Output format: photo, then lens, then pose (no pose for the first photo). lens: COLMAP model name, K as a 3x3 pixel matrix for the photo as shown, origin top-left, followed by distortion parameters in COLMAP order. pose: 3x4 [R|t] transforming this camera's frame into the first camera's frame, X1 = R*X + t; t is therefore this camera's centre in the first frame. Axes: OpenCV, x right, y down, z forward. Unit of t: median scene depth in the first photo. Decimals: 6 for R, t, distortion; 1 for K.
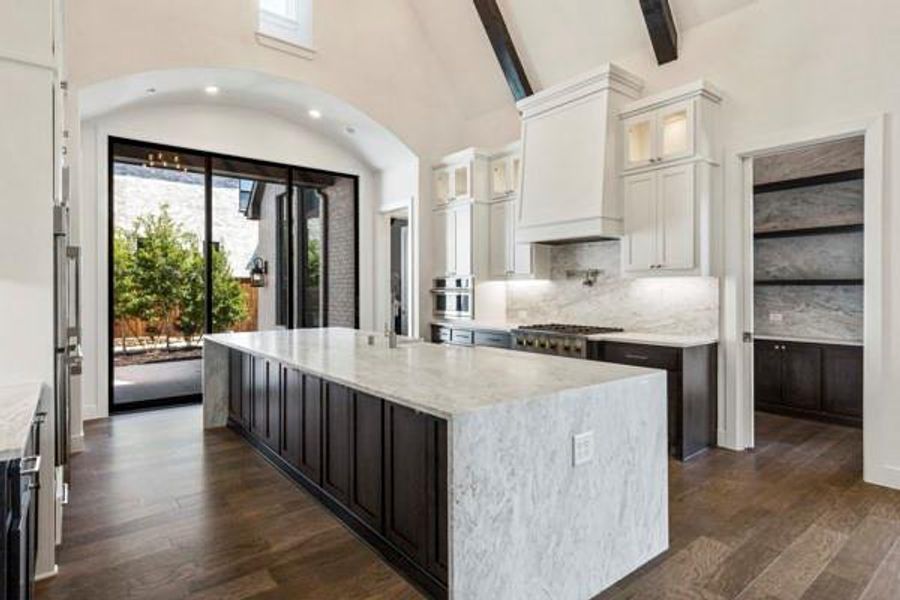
lens RADIAL K [[481.3, 0, 450.1], [0, 481.3, 296.5], [0, 0, 1]] dist [-0.002906, -0.000578]
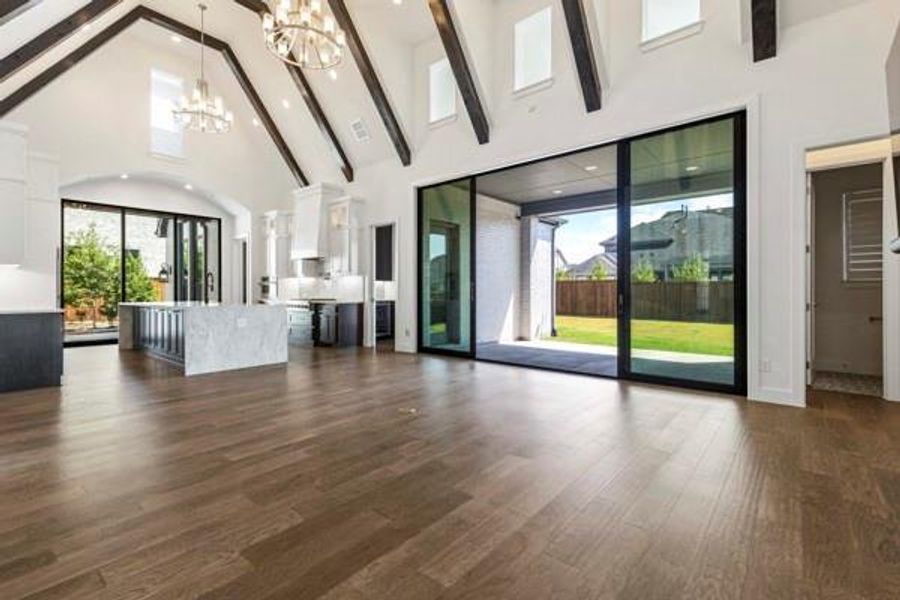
lens RADIAL K [[409.8, 0, 449.3], [0, 409.8, 294.8], [0, 0, 1]] dist [0.001390, 0.000402]
pose [[0.982027, -0.000081, 0.188740, 0.345288], [0.001110, 0.999985, -0.005343, 0.037608], [-0.188737, 0.005456, 0.982013, -0.630669]]
